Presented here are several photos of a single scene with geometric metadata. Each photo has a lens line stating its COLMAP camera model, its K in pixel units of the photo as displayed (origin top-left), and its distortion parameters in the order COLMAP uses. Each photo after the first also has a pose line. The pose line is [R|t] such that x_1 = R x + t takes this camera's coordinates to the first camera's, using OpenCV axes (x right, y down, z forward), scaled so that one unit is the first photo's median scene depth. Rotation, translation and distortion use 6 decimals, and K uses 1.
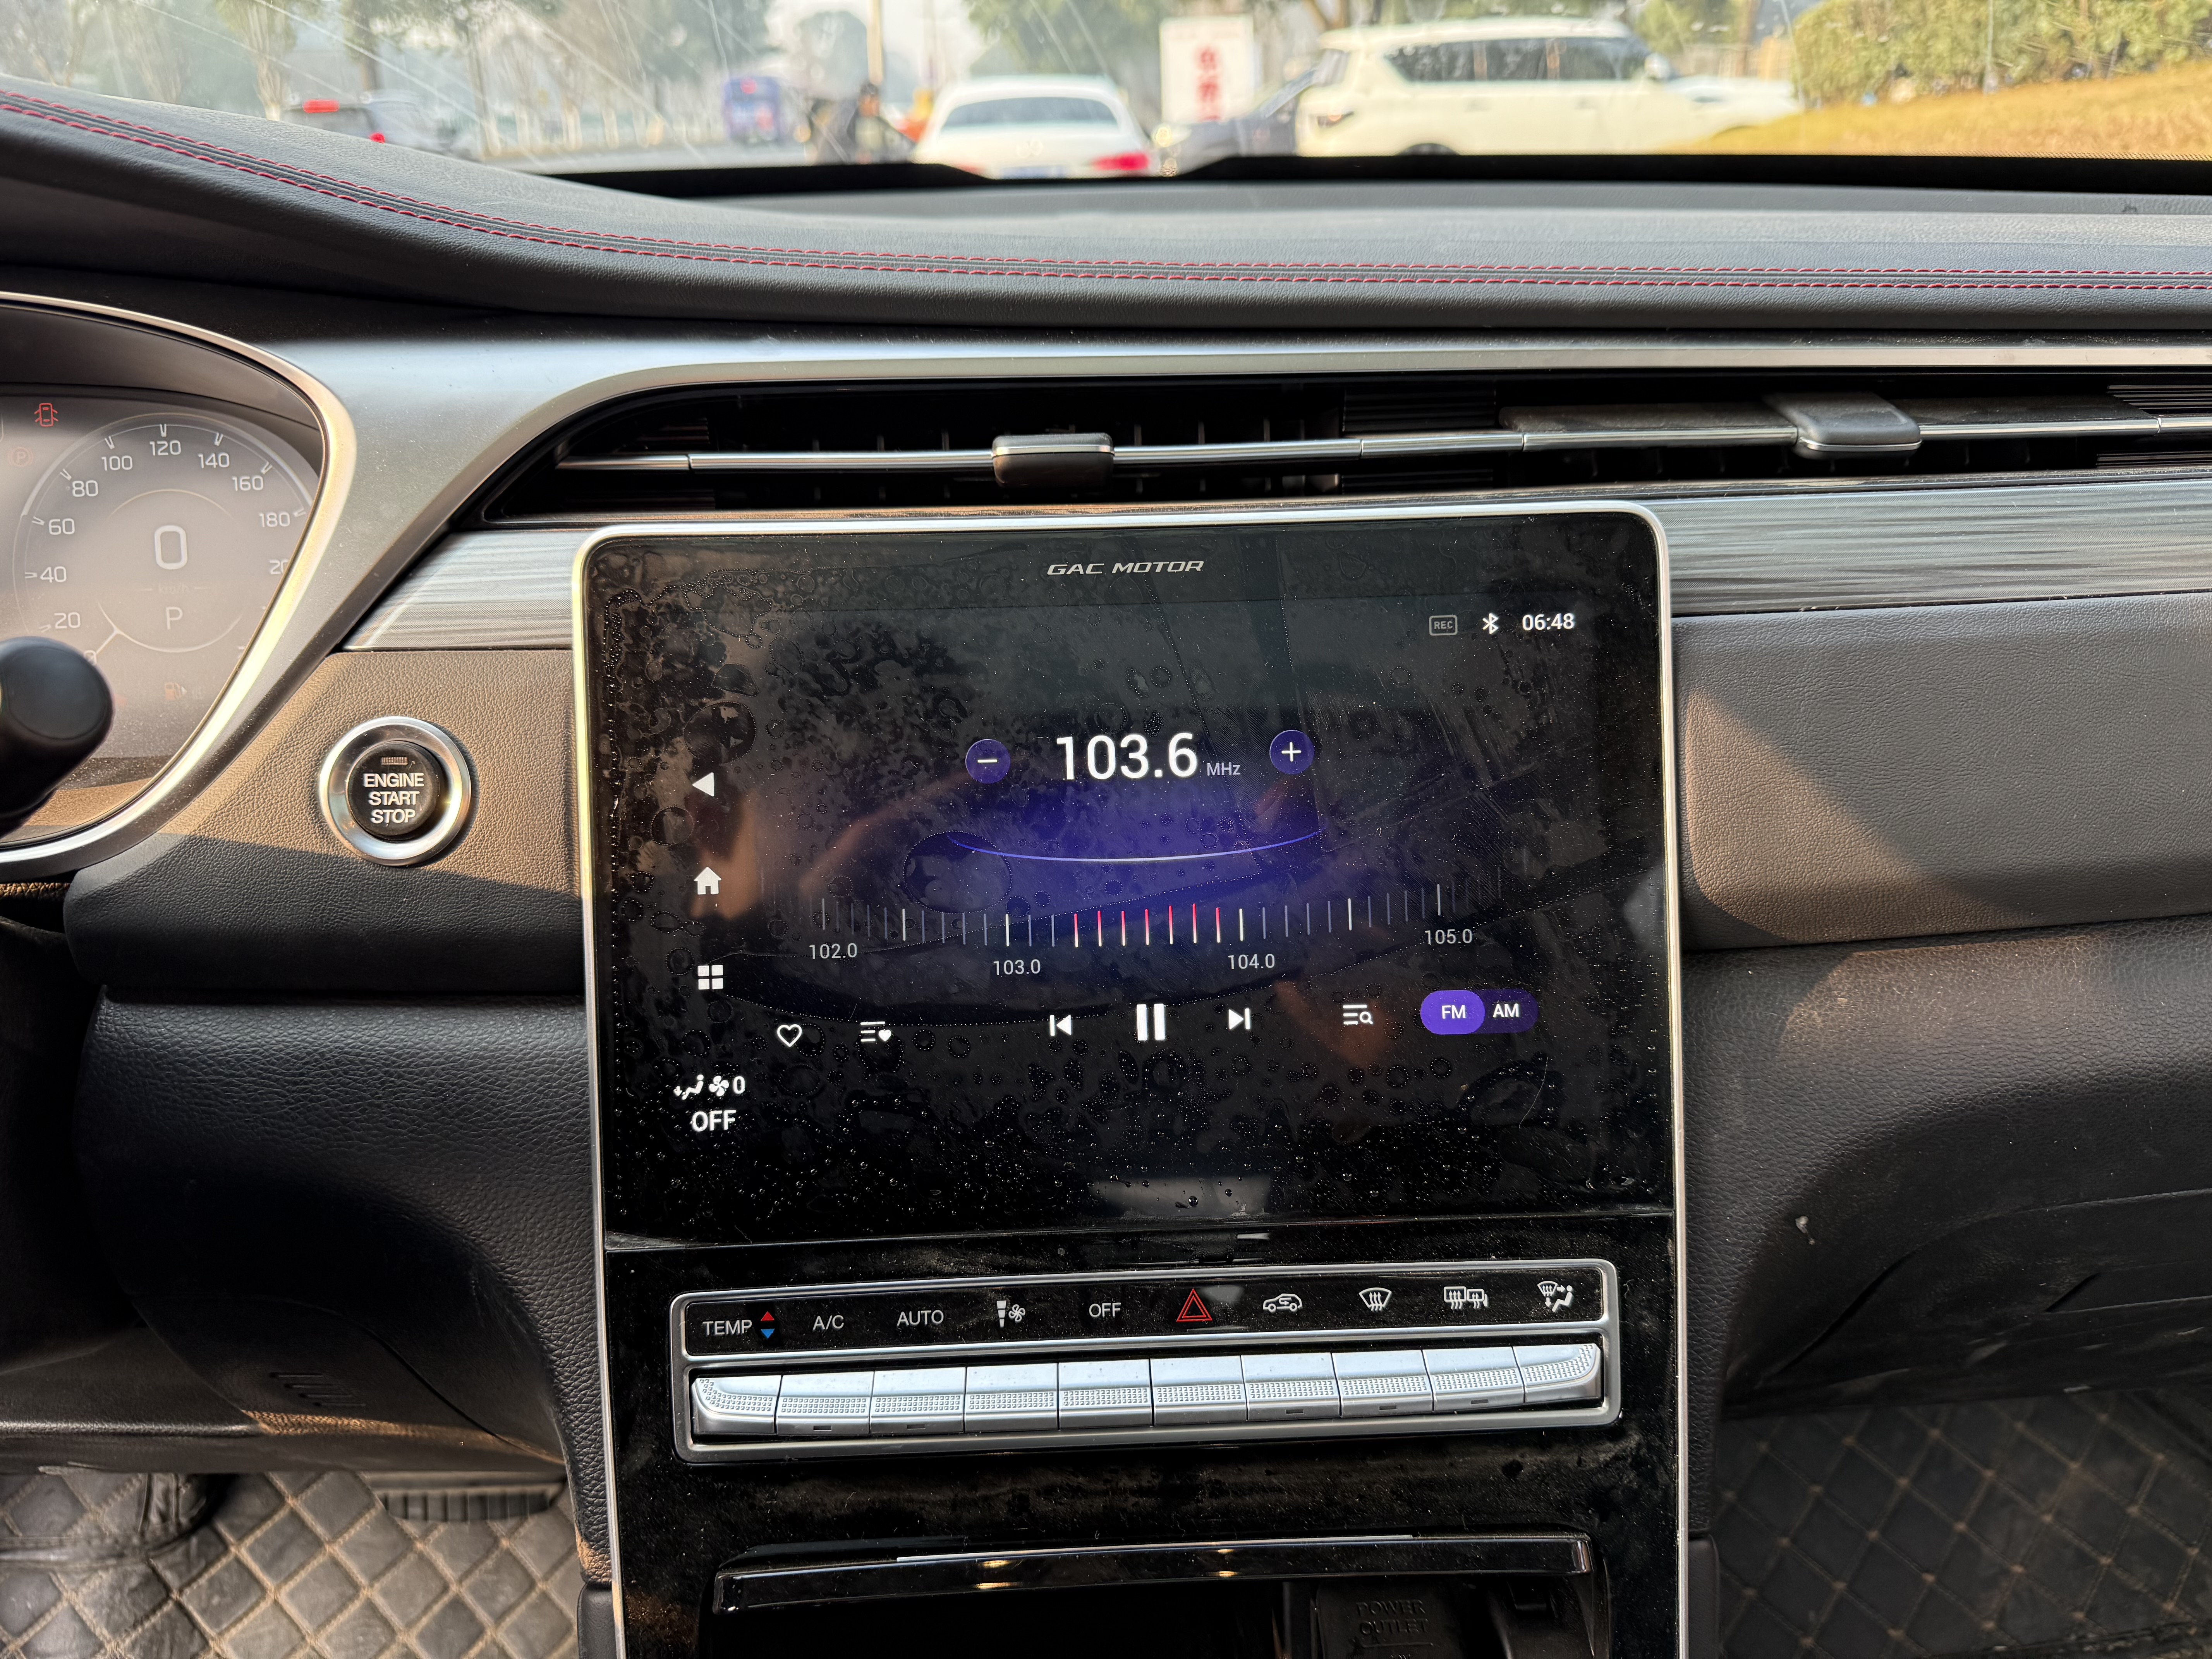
lens RADIAL K [[1583.6, 0, 1121.1], [0, 1583.6, 819.6], [0, 0, 1]] dist [0.033141, -0.038349]
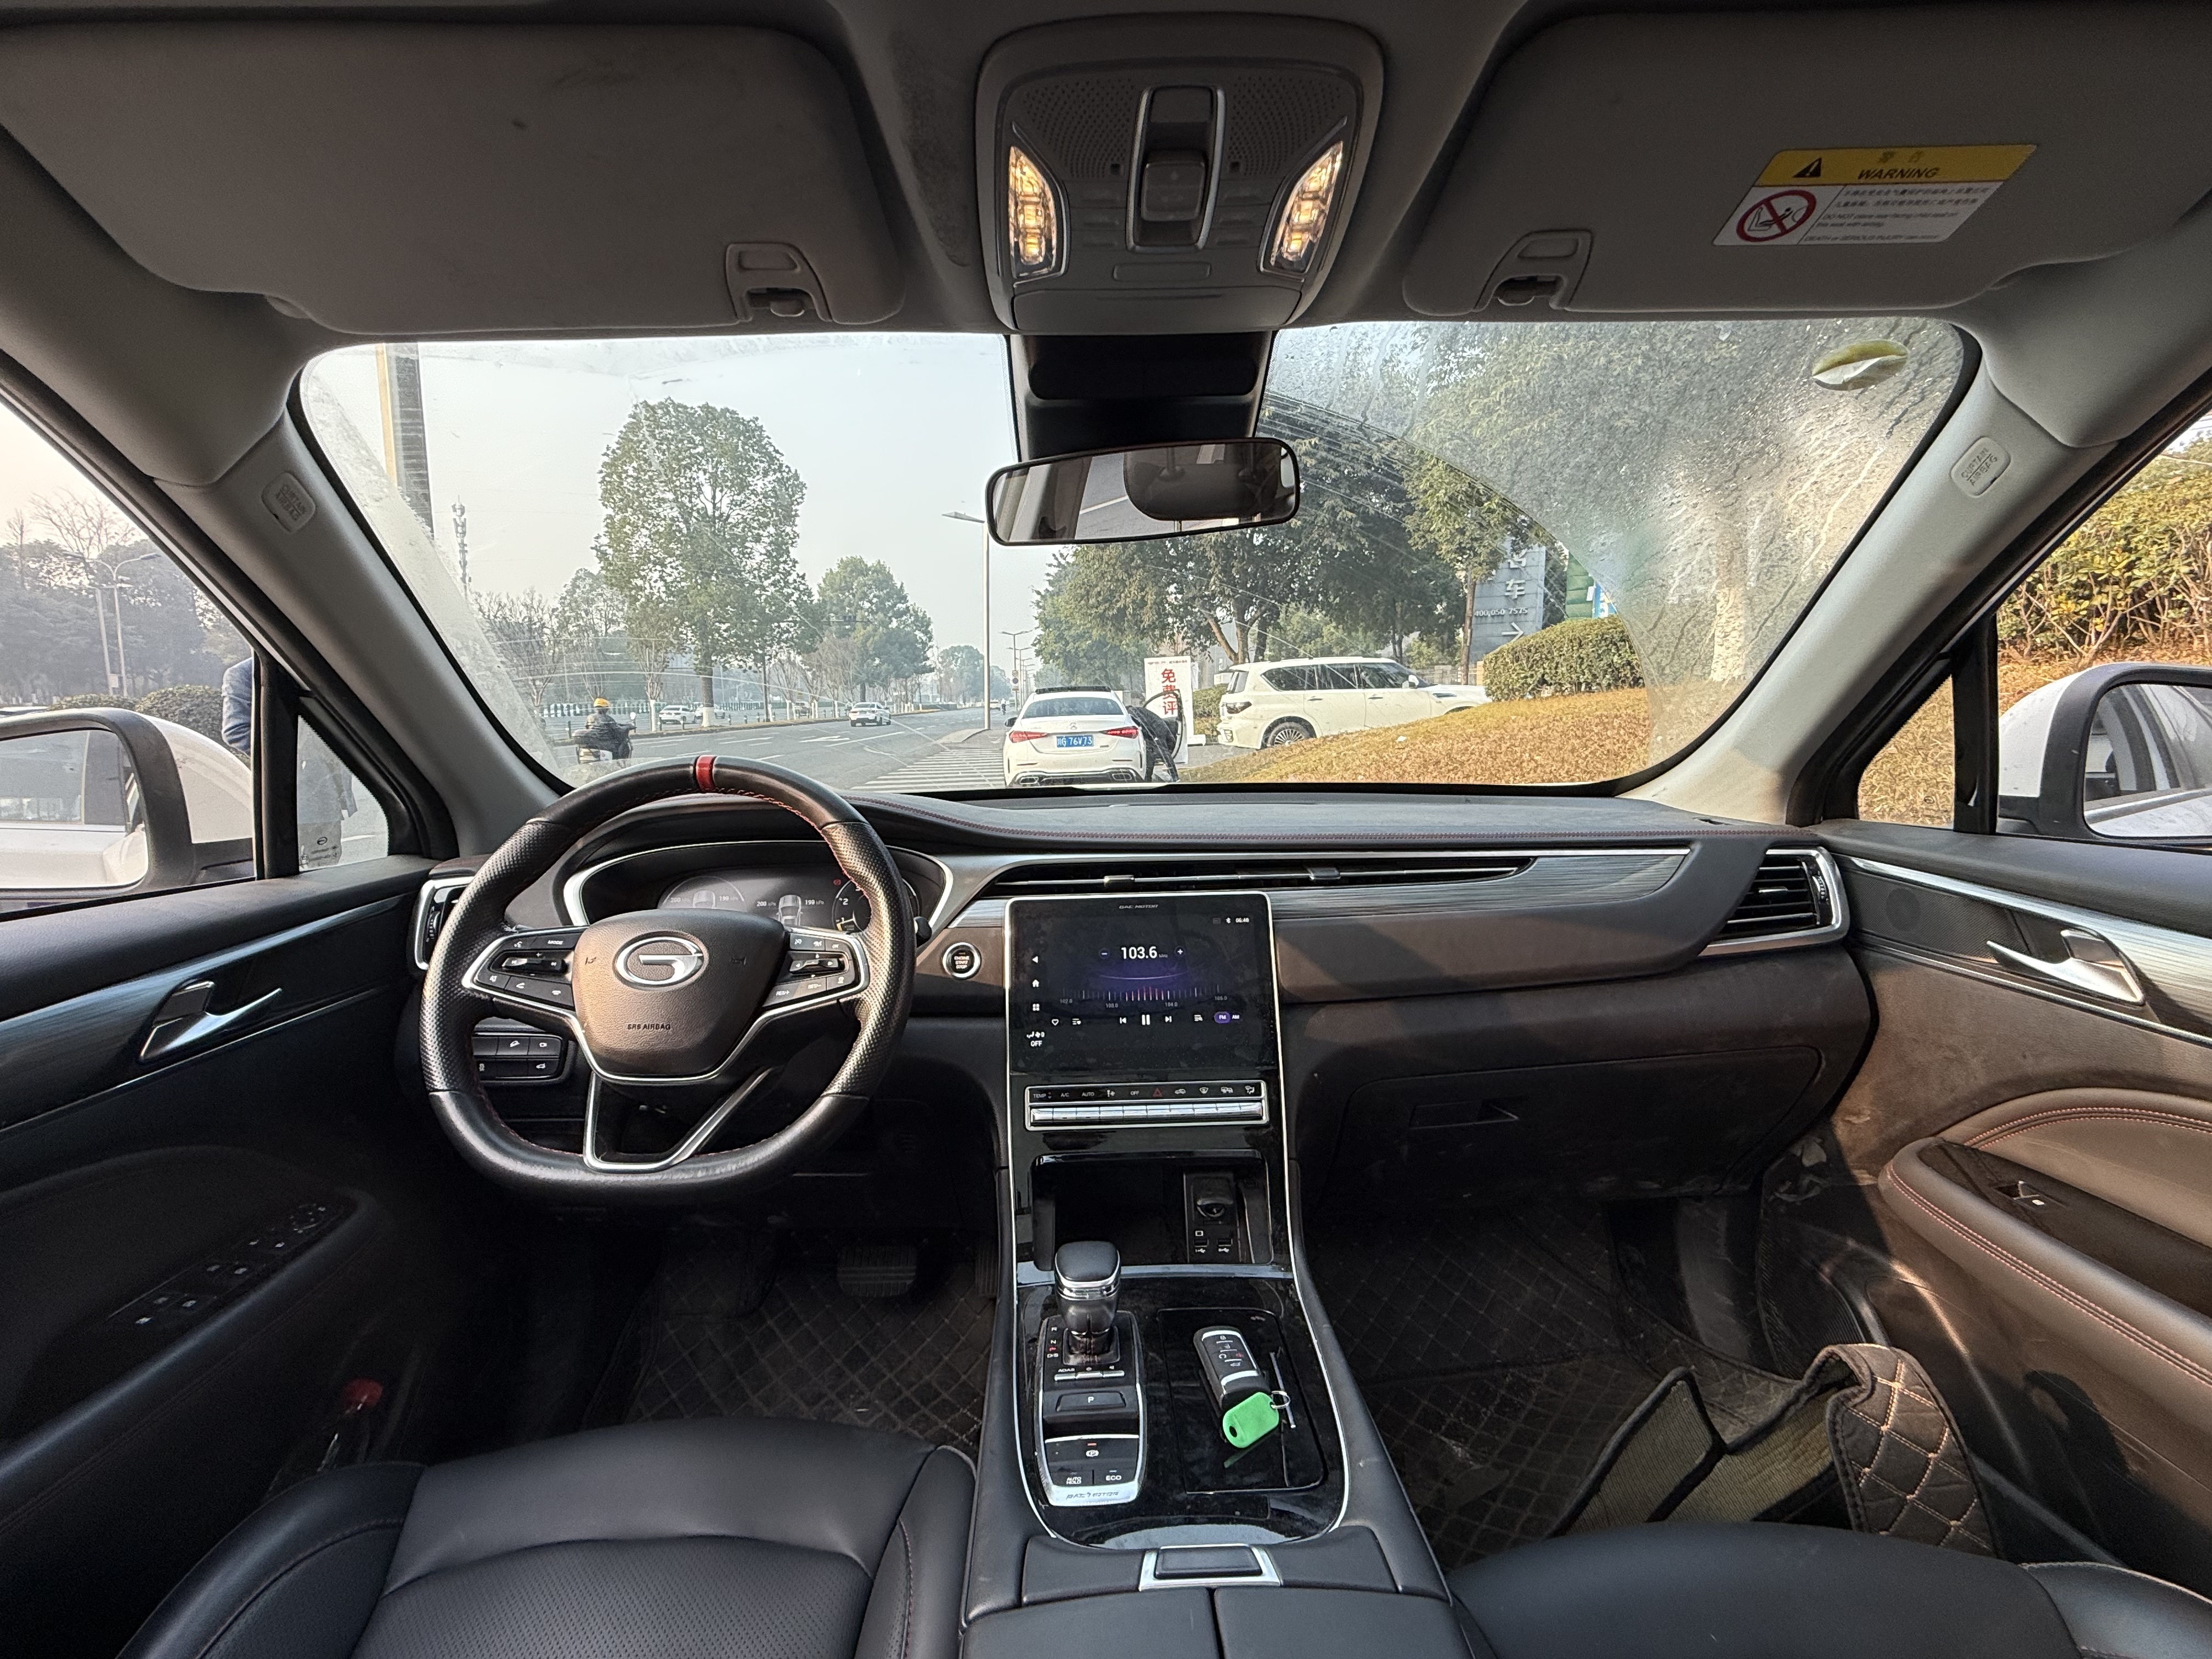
lens RADIAL K [[983.3, 0, 1100.9], [0, 983.3, 831.7], [0, 0, 1]] dist [0.006425, -0.001683]
pose [[0.999773, -0.004999, -0.020733, -0.039724], [-0.000945, 0.960806, -0.277220, 0.353108], [0.021306, 0.277176, 0.960583, -1.476087]]
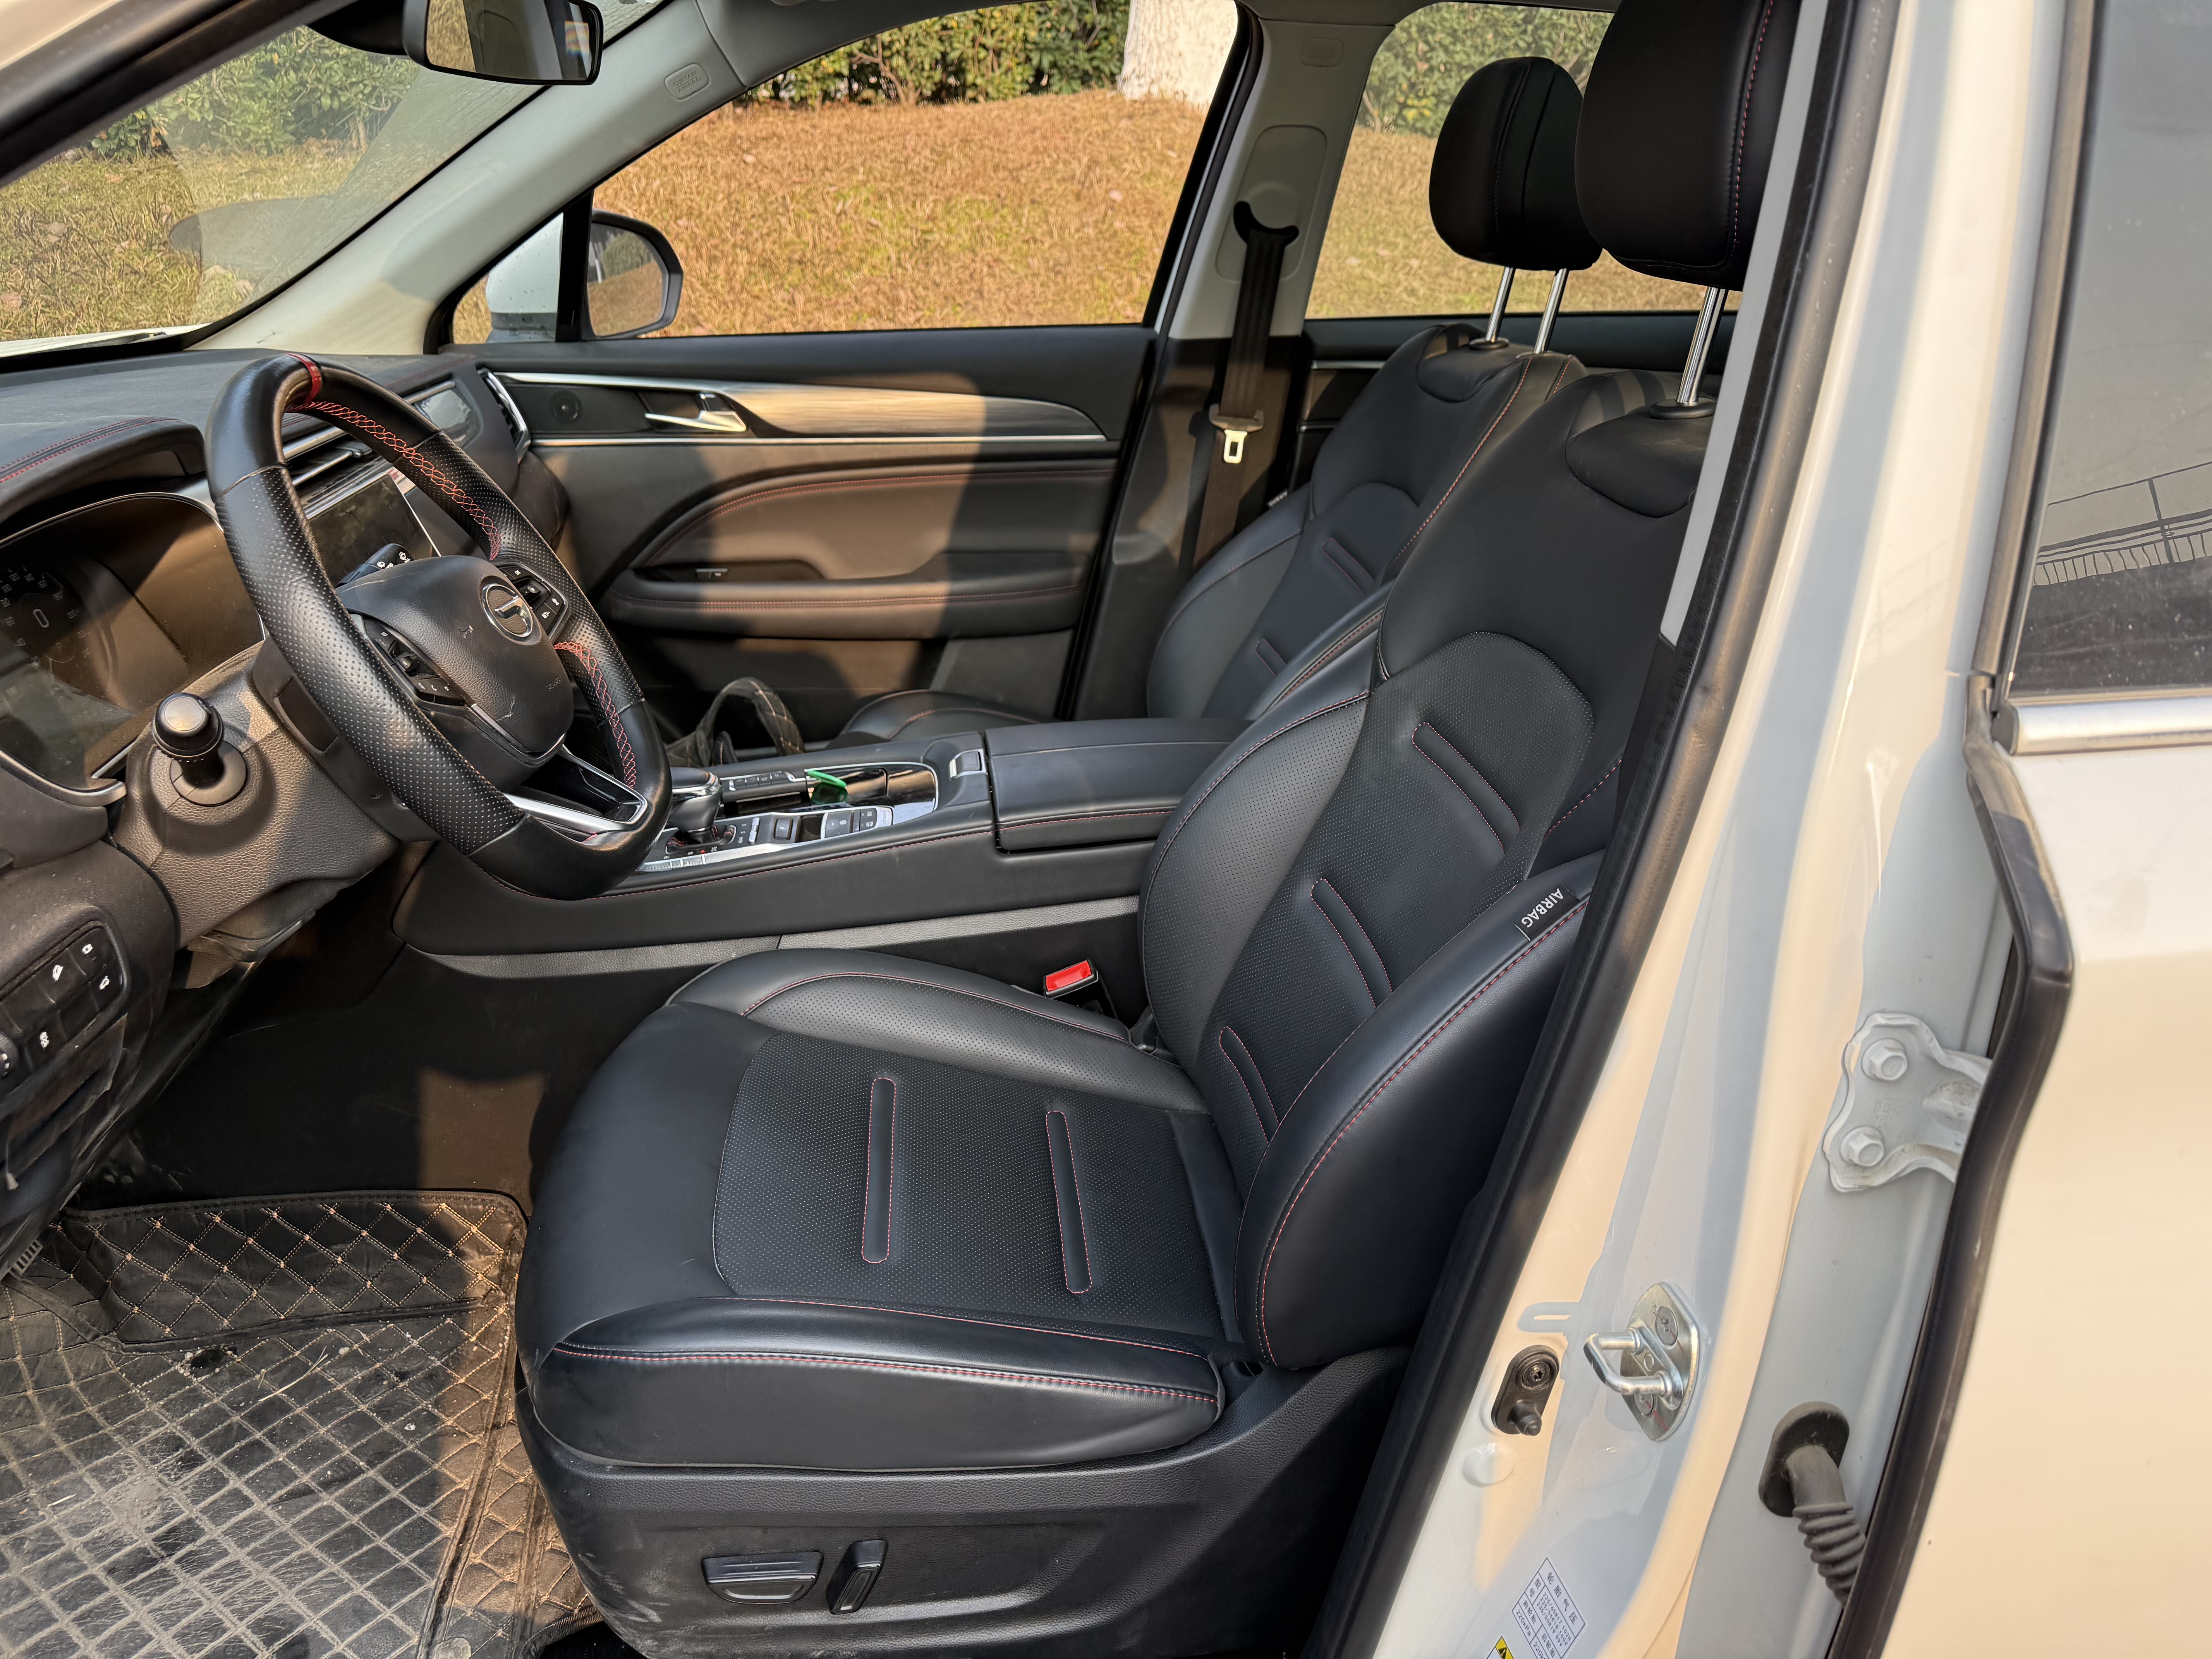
lens RADIAL K [[1583.6, 0, 1112.3], [0, 1583.6, 859.3], [0, 0, 1]] dist [0.033141, -0.038349]
pose [[-0.085751, -0.380825, 0.920662, -3.512702], [0.377241, 0.842855, 0.383777, -0.217753], [-0.922136, 0.380221, 0.071387, -0.481178]]
